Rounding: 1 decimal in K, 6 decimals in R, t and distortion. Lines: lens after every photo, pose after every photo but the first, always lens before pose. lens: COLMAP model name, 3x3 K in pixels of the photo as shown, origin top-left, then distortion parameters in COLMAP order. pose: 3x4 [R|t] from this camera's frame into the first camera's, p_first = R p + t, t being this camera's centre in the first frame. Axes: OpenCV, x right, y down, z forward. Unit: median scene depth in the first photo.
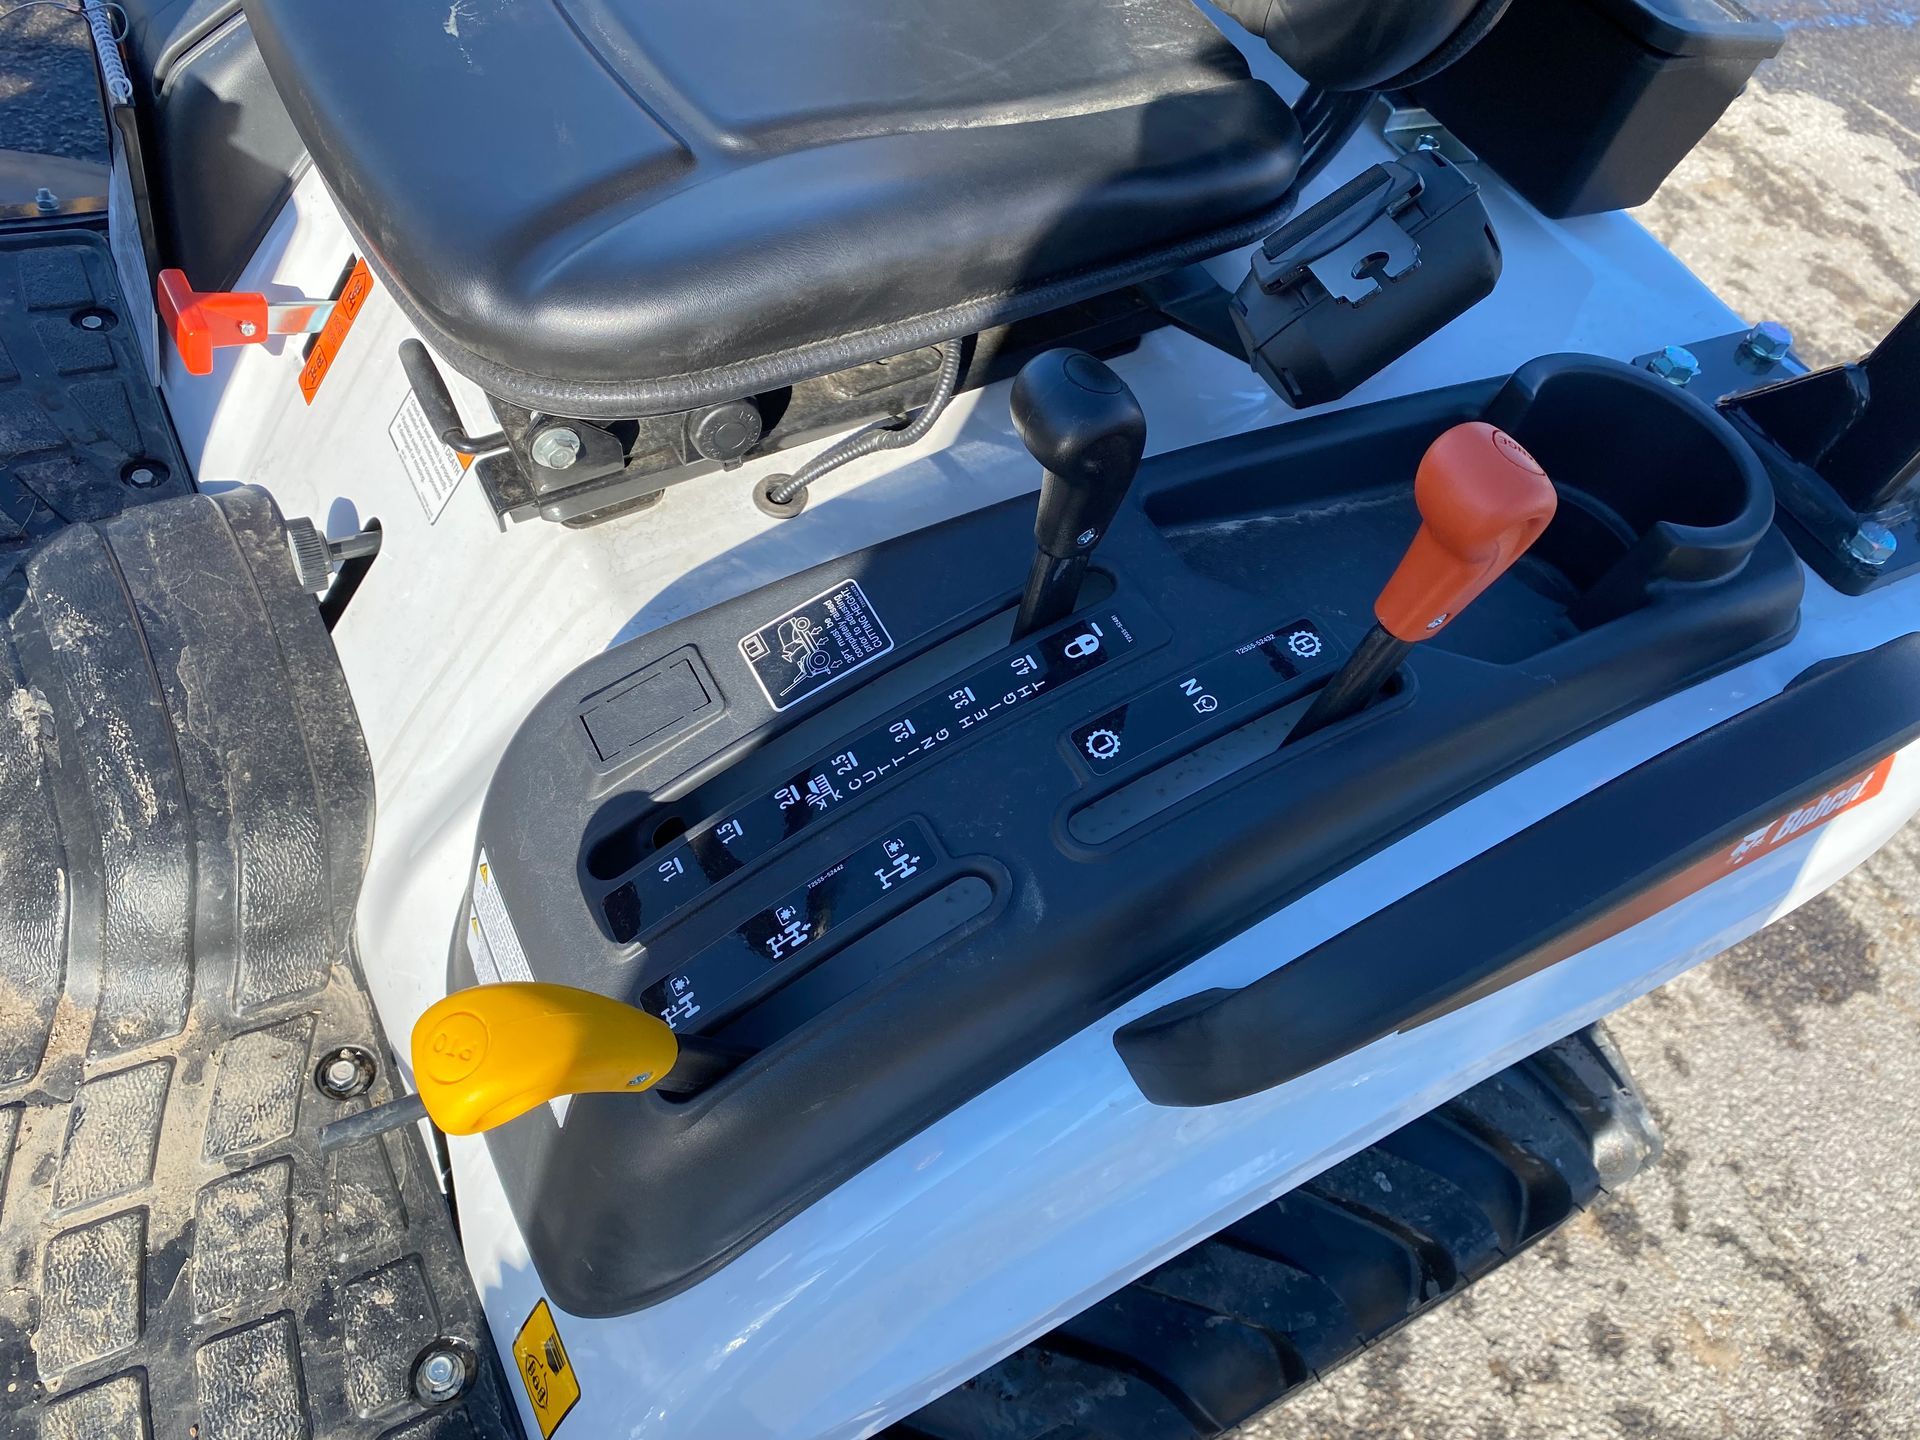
lens RADIAL K [[1422.0, 0, 928.4], [0, 1422.0, 714.3], [0, 0, 1]] dist [0.046127, -0.056495]
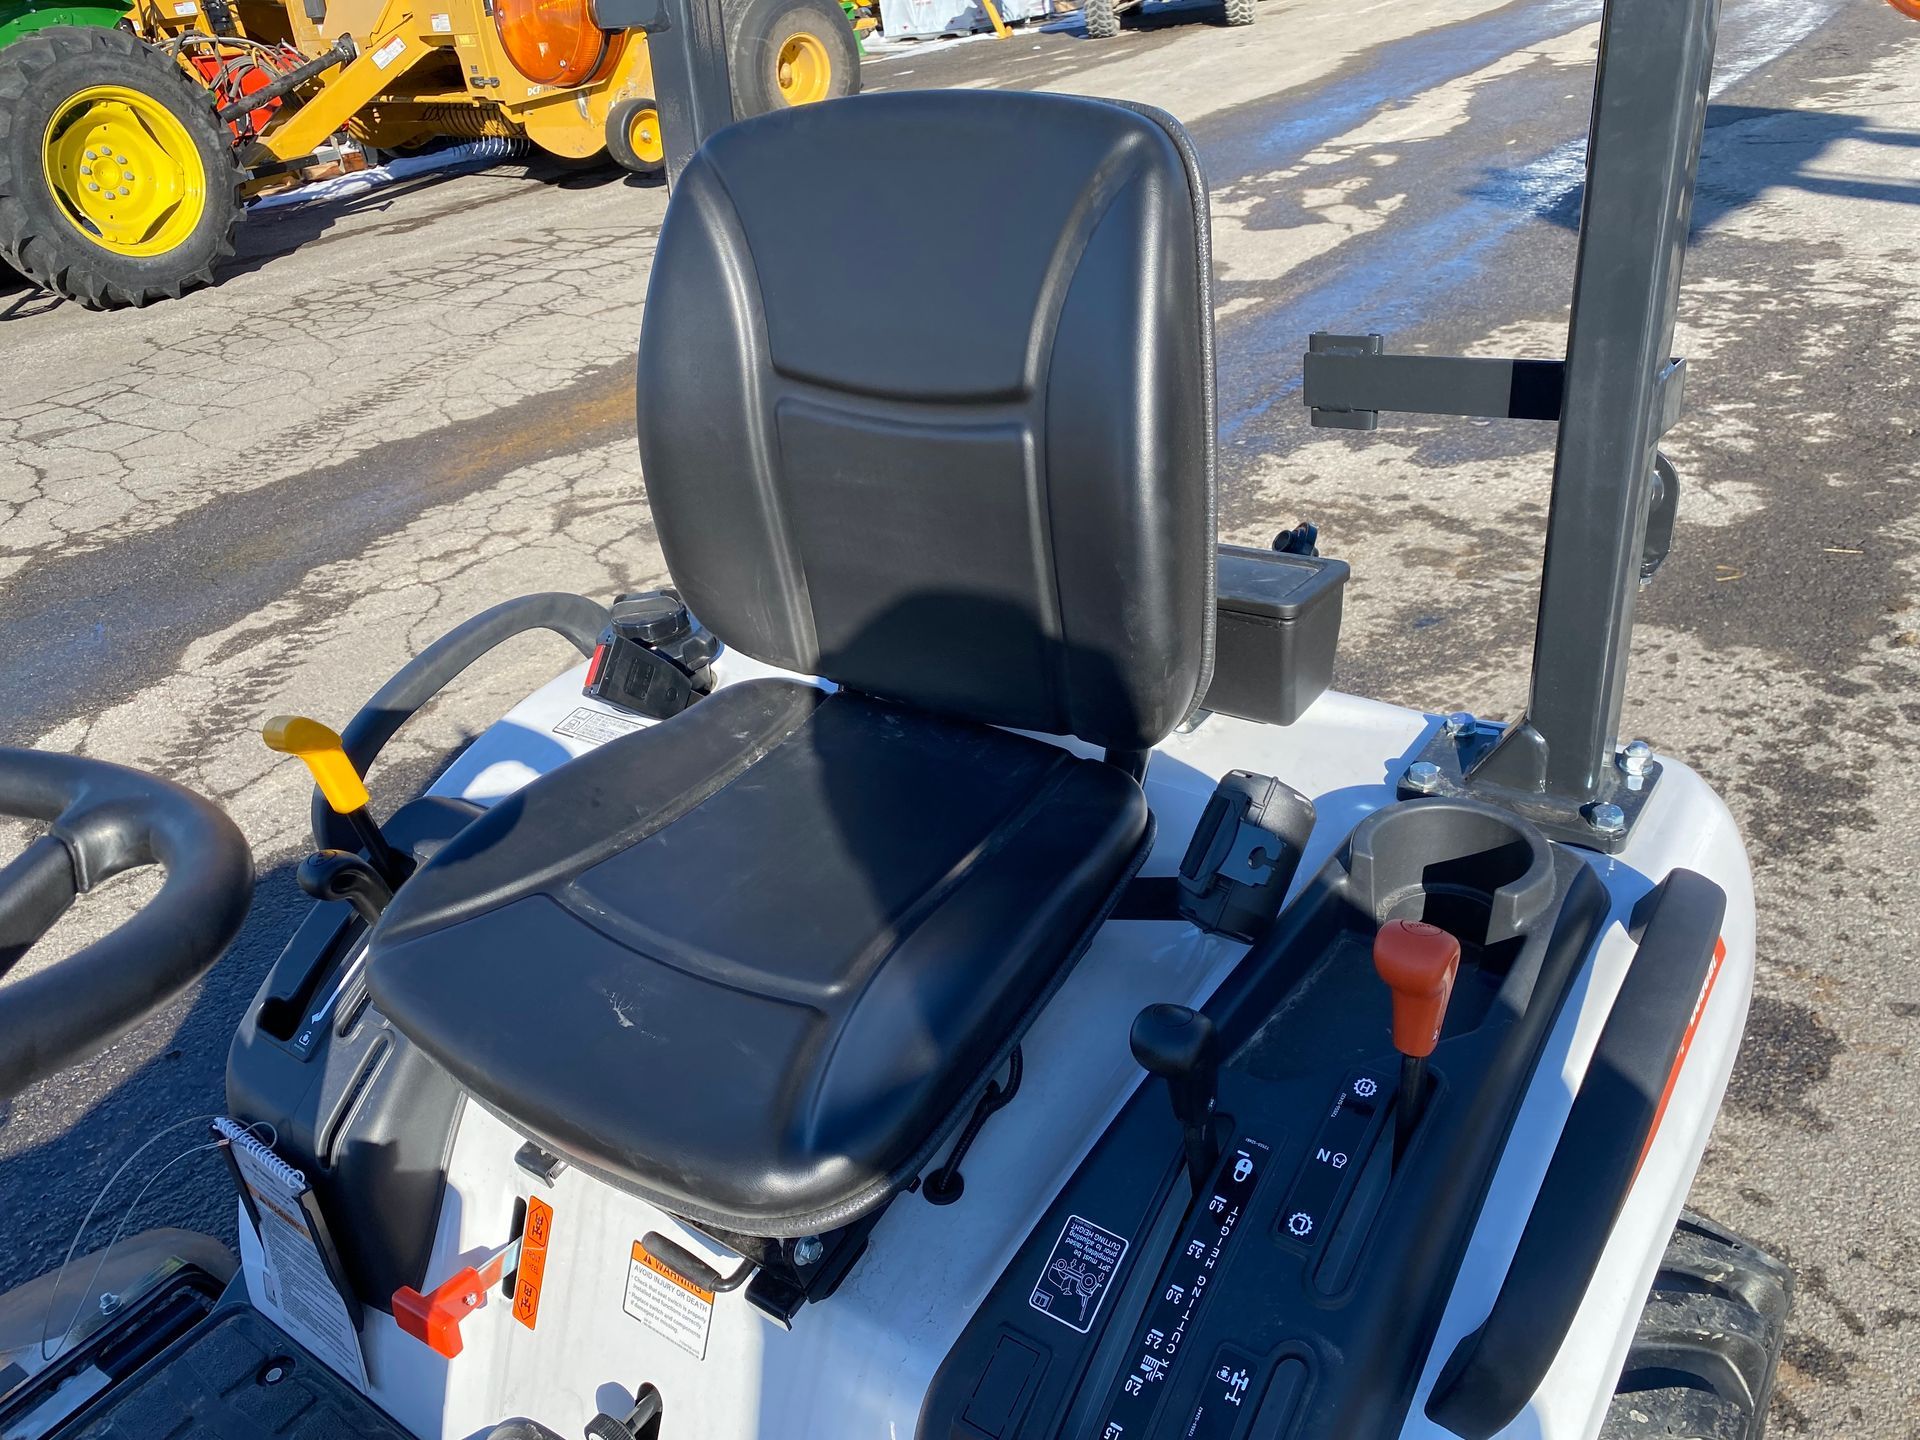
lens RADIAL K [[1450.1, 0, 958.7], [0, 1450.1, 741.8], [0, 0, 1]] dist [0.008354, -0.013355]
pose [[0.854258, -0.475546, 0.209999, -0.154953], [0.518899, 0.804449, -0.289148, -0.078757], [-0.031430, 0.355975, 0.933967, -0.329236]]
